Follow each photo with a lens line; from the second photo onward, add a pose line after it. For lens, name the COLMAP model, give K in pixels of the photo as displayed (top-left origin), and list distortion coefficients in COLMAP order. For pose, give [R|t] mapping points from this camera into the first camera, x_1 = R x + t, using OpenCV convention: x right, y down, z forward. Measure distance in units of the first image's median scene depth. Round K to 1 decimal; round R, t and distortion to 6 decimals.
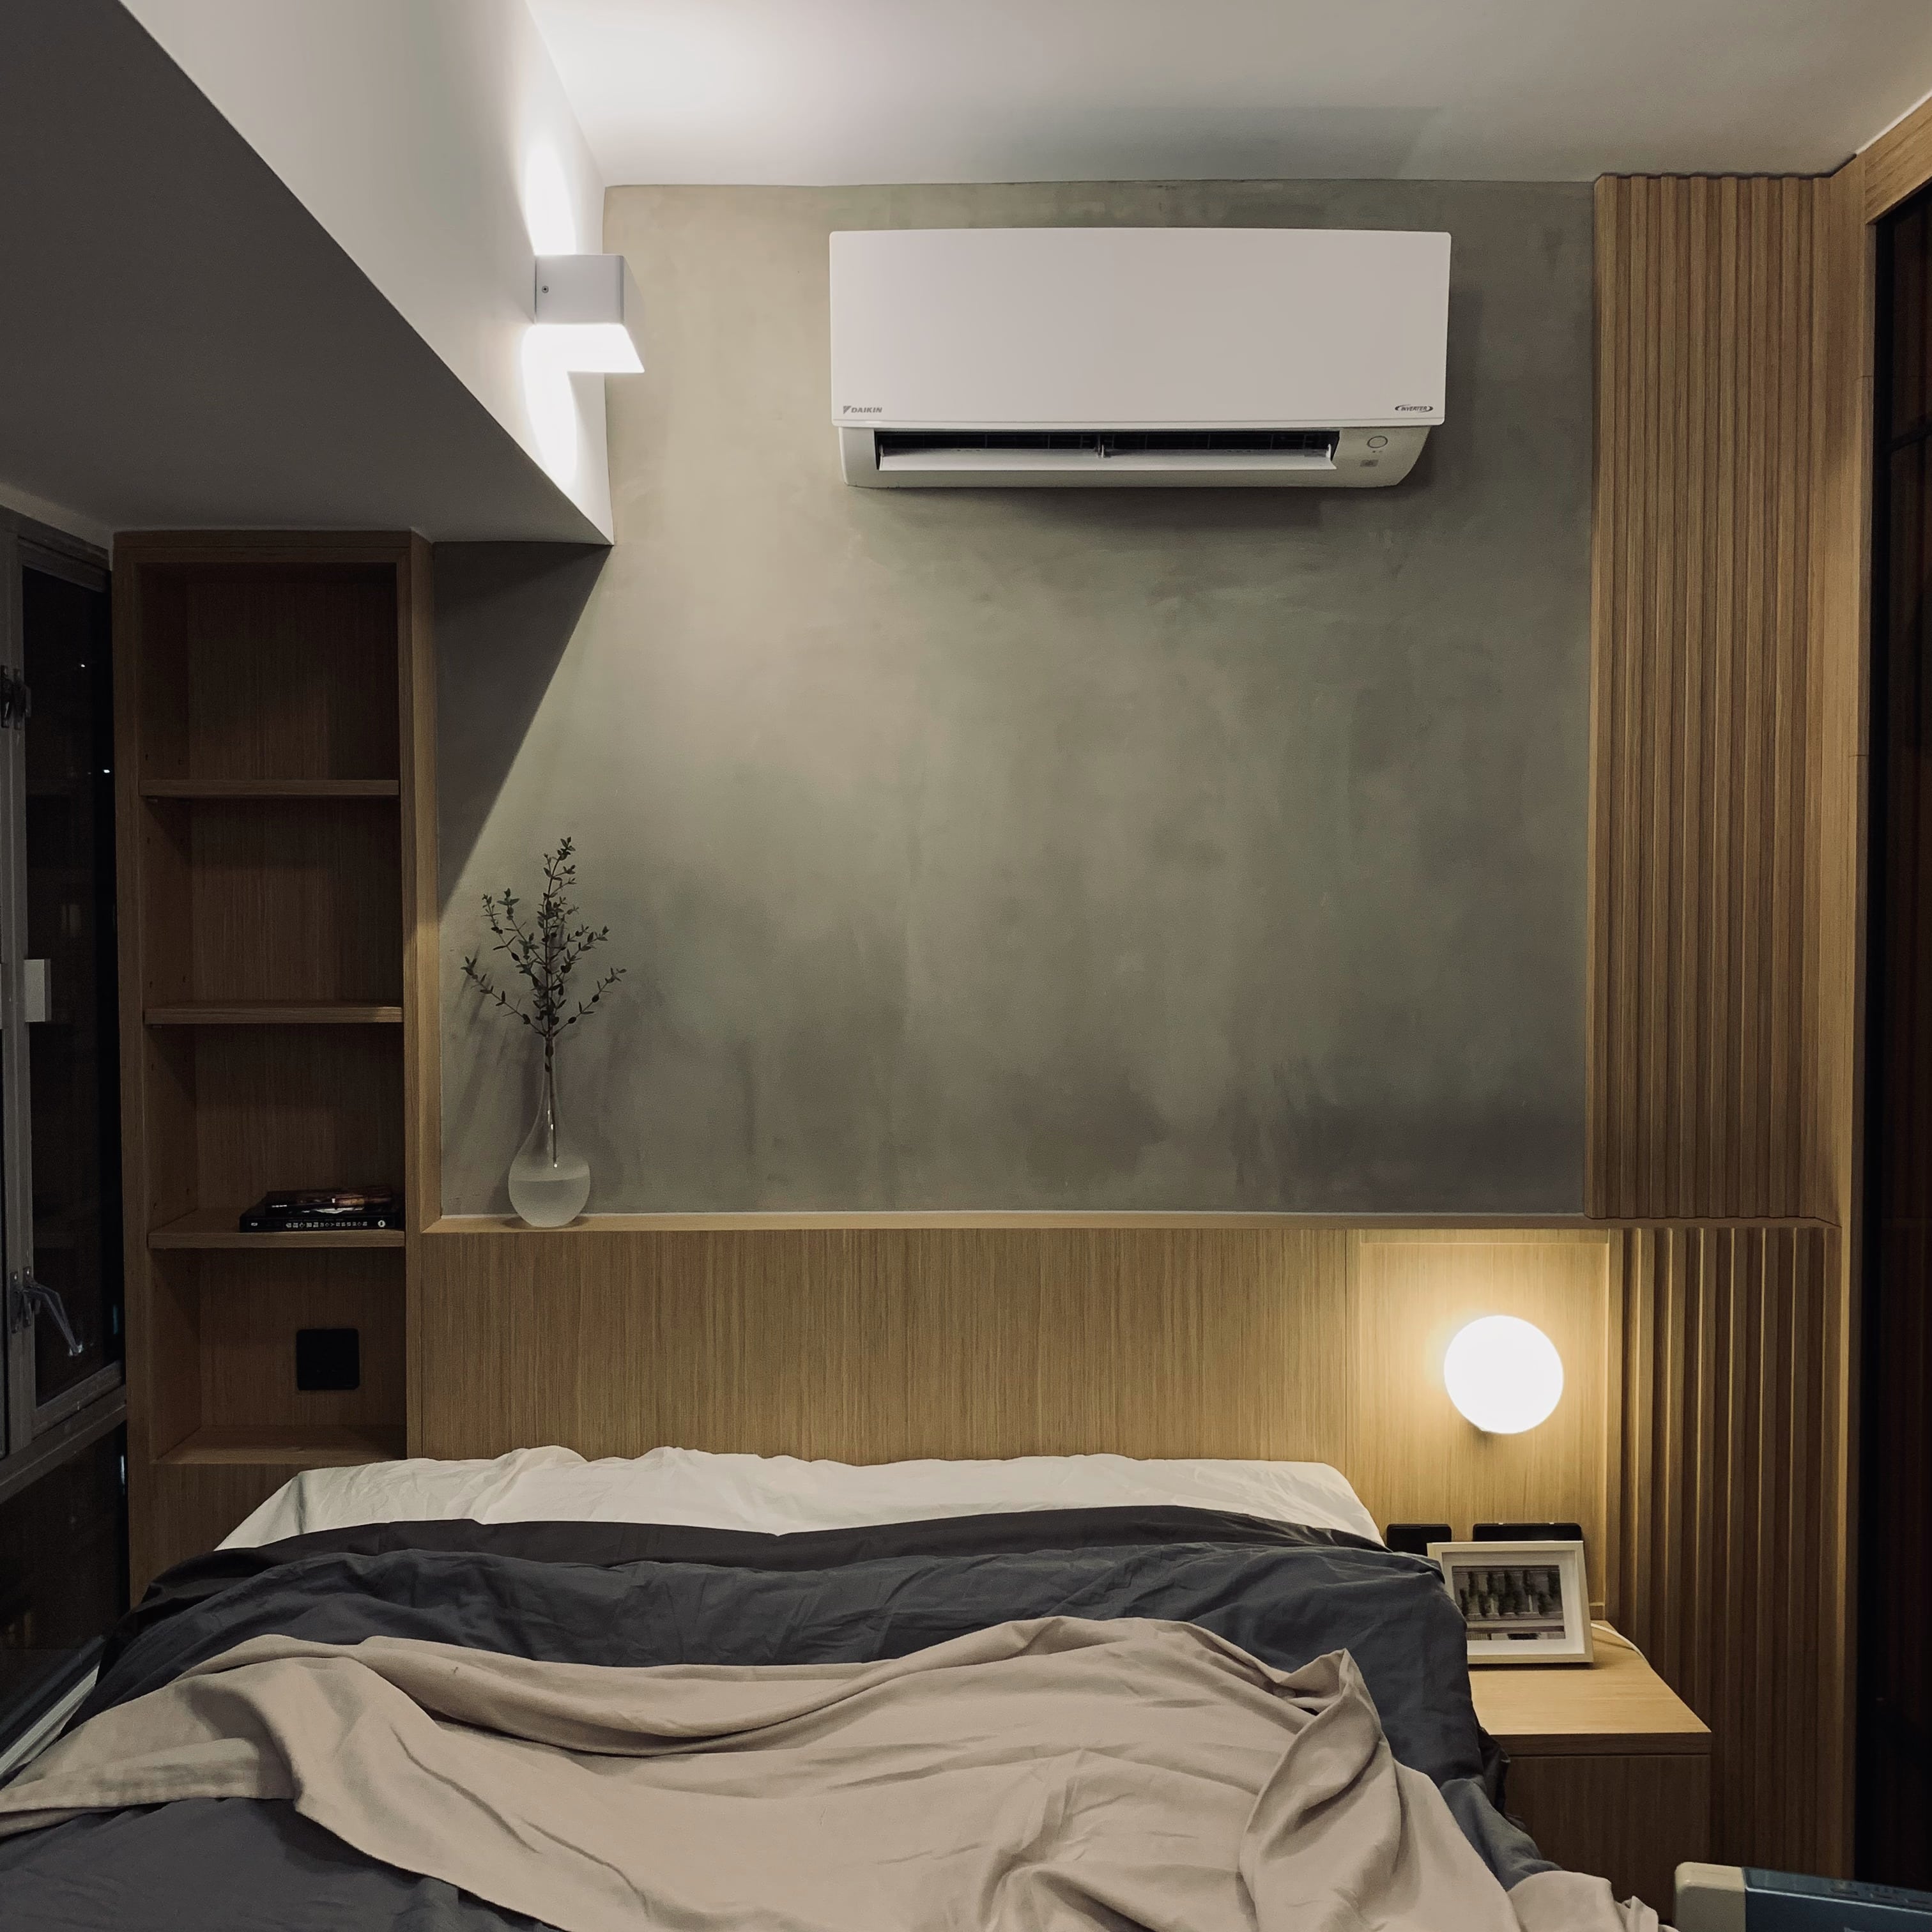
lens RADIAL K [[1935.4, 0, 982.3], [0, 1935.4, 960.7], [0, 0, 1]] dist [0.102202, -0.475931]
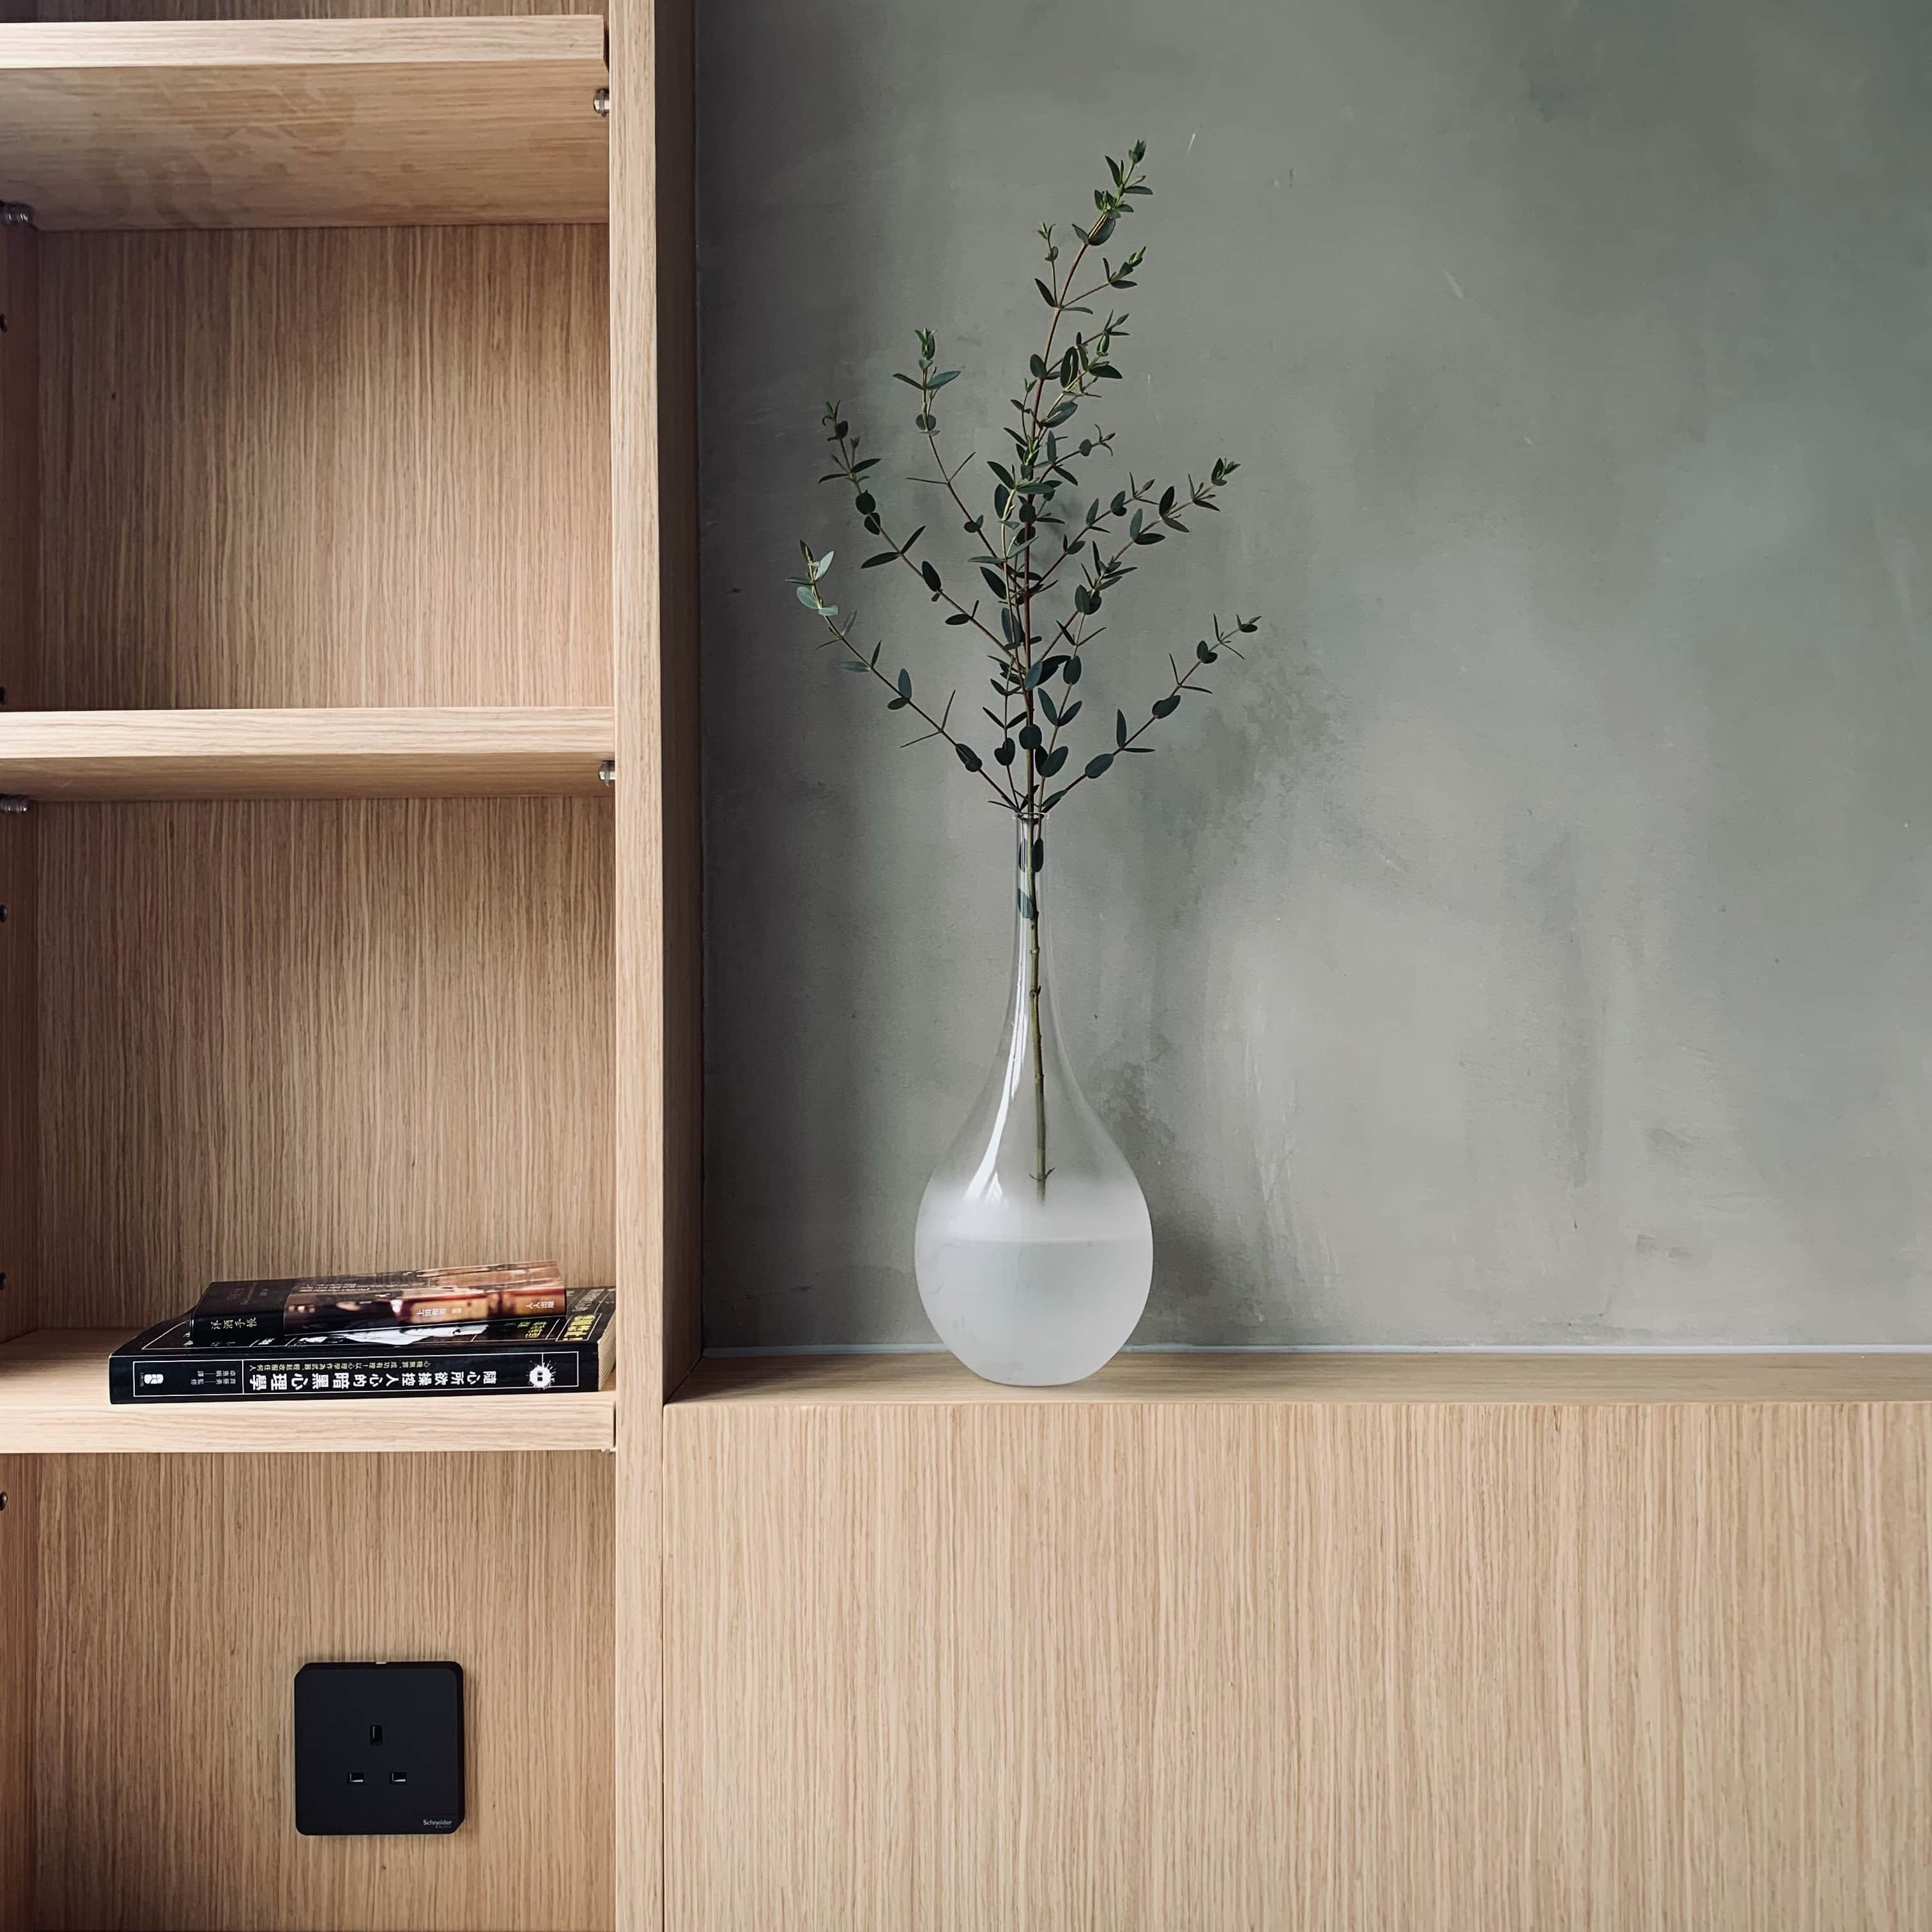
lens RADIAL K [[1984.8, 0, 967.9], [0, 1984.8, 940.5], [0, 0, 1]] dist [-0.022892, 0.043153]
pose [[0.997921, -0.008337, -0.063909, -0.224098], [0.004905, 0.998546, -0.053674, 0.083486], [0.064264, 0.053249, 0.996511, 0.697127]]
